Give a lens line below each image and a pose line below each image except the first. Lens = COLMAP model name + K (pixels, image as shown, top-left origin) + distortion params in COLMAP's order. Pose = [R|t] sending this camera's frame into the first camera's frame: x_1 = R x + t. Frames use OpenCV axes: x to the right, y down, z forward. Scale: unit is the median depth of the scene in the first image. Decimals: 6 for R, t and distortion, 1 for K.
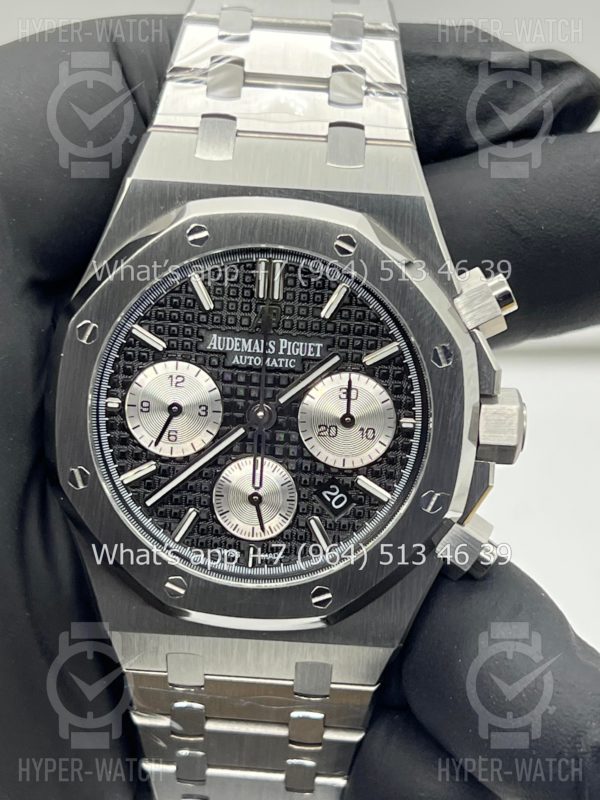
lens RADIAL K [[1865.8, 0, 304.0], [0, 1865.8, 400.5], [0, 0, 1]] dist [0.228500, 0.000000]
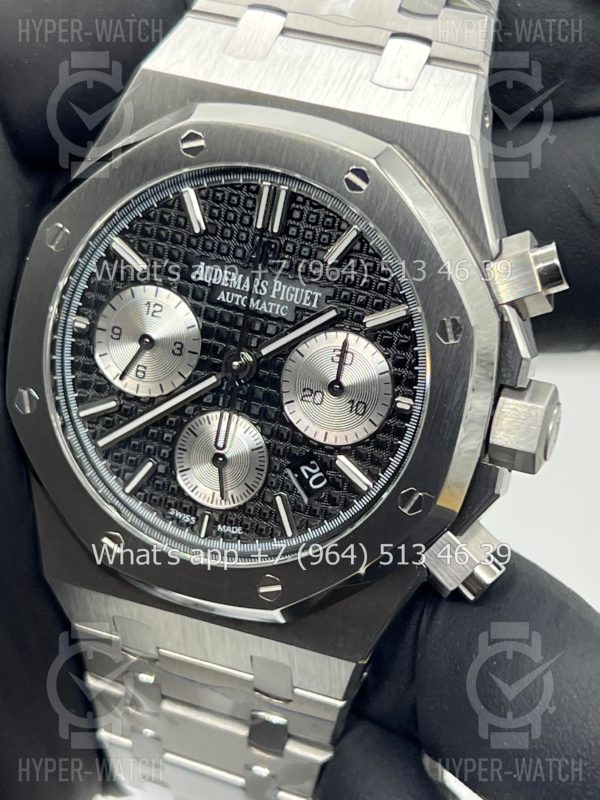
lens RADIAL K [[1865.8, 0, 306.5], [0, 1865.8, 401.7], [0, 0, 1]] dist [0.228500, 0.000000]
pose [[0.958937, 0.169060, -0.227724, 0.202422], [-0.160381, 0.985452, 0.056232, -0.028288], [0.233918, -0.017400, 0.972101, 0.178331]]
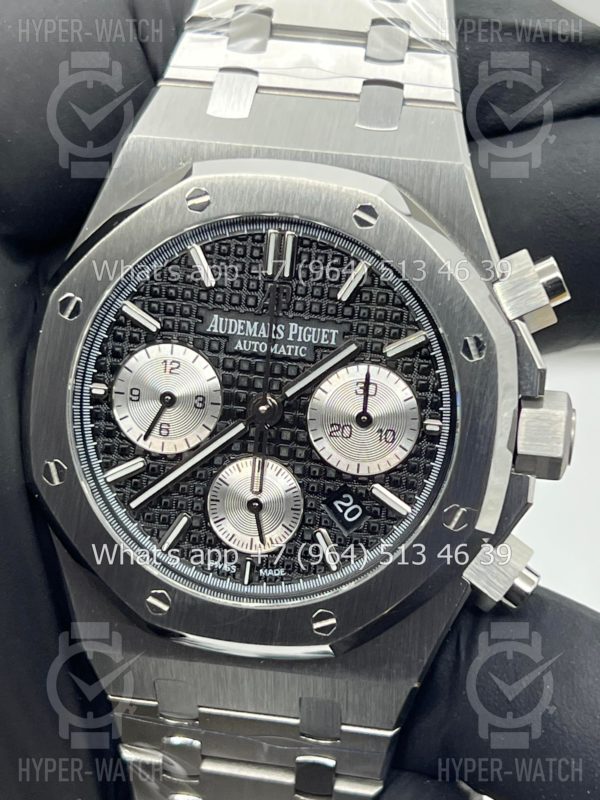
lens RADIAL K [[1865.8, 0, 300.3], [0, 1865.8, 396.5], [0, 0, 1]] dist [0.228500, 0.000000]
pose [[0.994784, 0.038559, -0.094437, 0.075147], [-0.041231, 0.998798, -0.026502, 0.024101], [0.093302, 0.030258, 0.995178, 0.134721]]
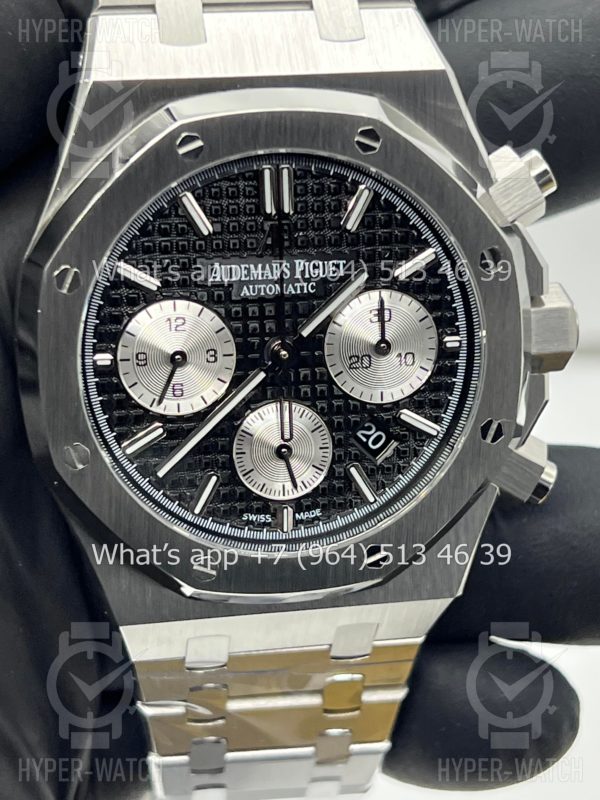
lens RADIAL K [[1865.8, 0, 295.1], [0, 1865.8, 405.3], [0, 0, 1]] dist [0.228500, 0.000000]
pose [[0.975800, -0.126666, 0.178243, -0.168637], [0.104655, 0.986247, 0.127923, -0.075239], [-0.191995, -0.106173, 0.975636, 0.179803]]
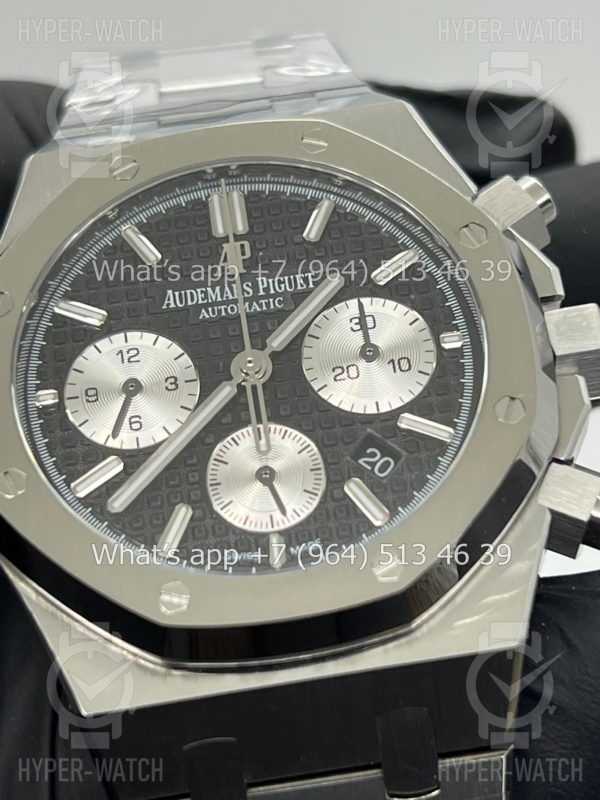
lens RADIAL K [[1865.8, 0, 285.3], [0, 1865.8, 406.2], [0, 0, 1]] dist [0.228500, 0.000000]
pose [[0.979821, -0.187076, 0.070376, -0.063372], [0.196320, 0.834648, -0.514608, 0.393505], [0.037531, 0.518041, 0.854532, 0.388486]]
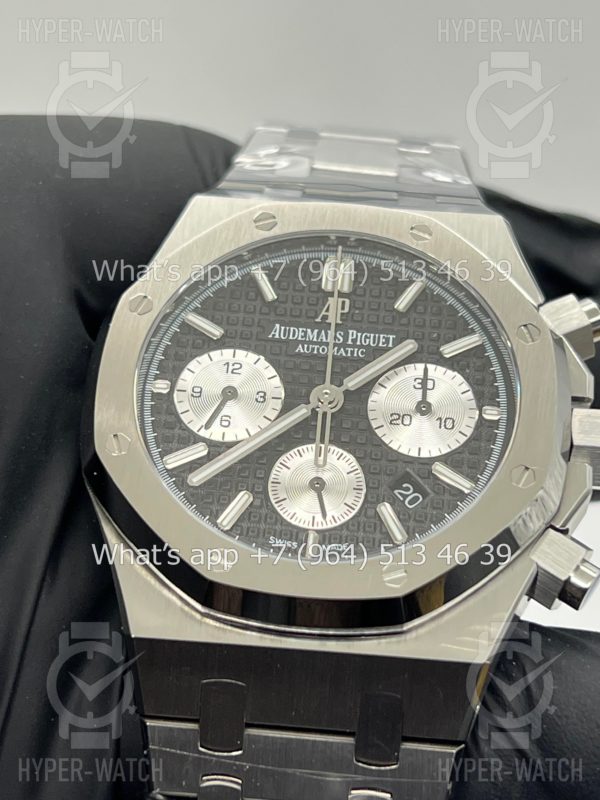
lens RADIAL K [[1865.8, 0, 282.4], [0, 1865.8, 401.3], [0, 0, 1]] dist [0.228500, 0.000000]
pose [[0.999275, 0.038079, -0.000549, -0.043299], [-0.031898, 0.829036, -0.558285, 0.505228], [-0.020804, 0.557897, 0.829649, 0.260472]]
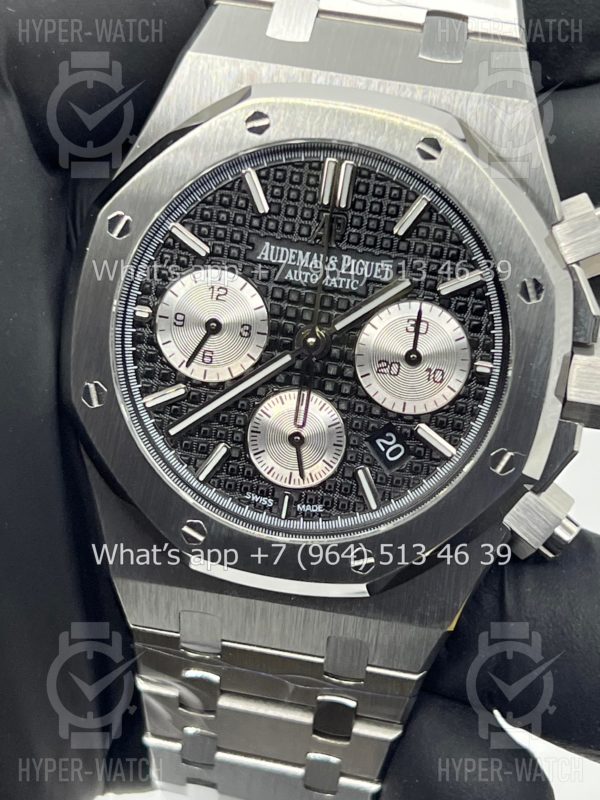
lens RADIAL K [[1865.8, 0, 296.5], [0, 1865.8, 400.5], [0, 0, 1]] dist [0.228500, 0.000000]
pose [[0.994013, 0.094489, -0.054861, 0.019024], [-0.095049, 0.995443, -0.007676, 0.041576], [0.053886, 0.012844, 0.998464, 0.147911]]
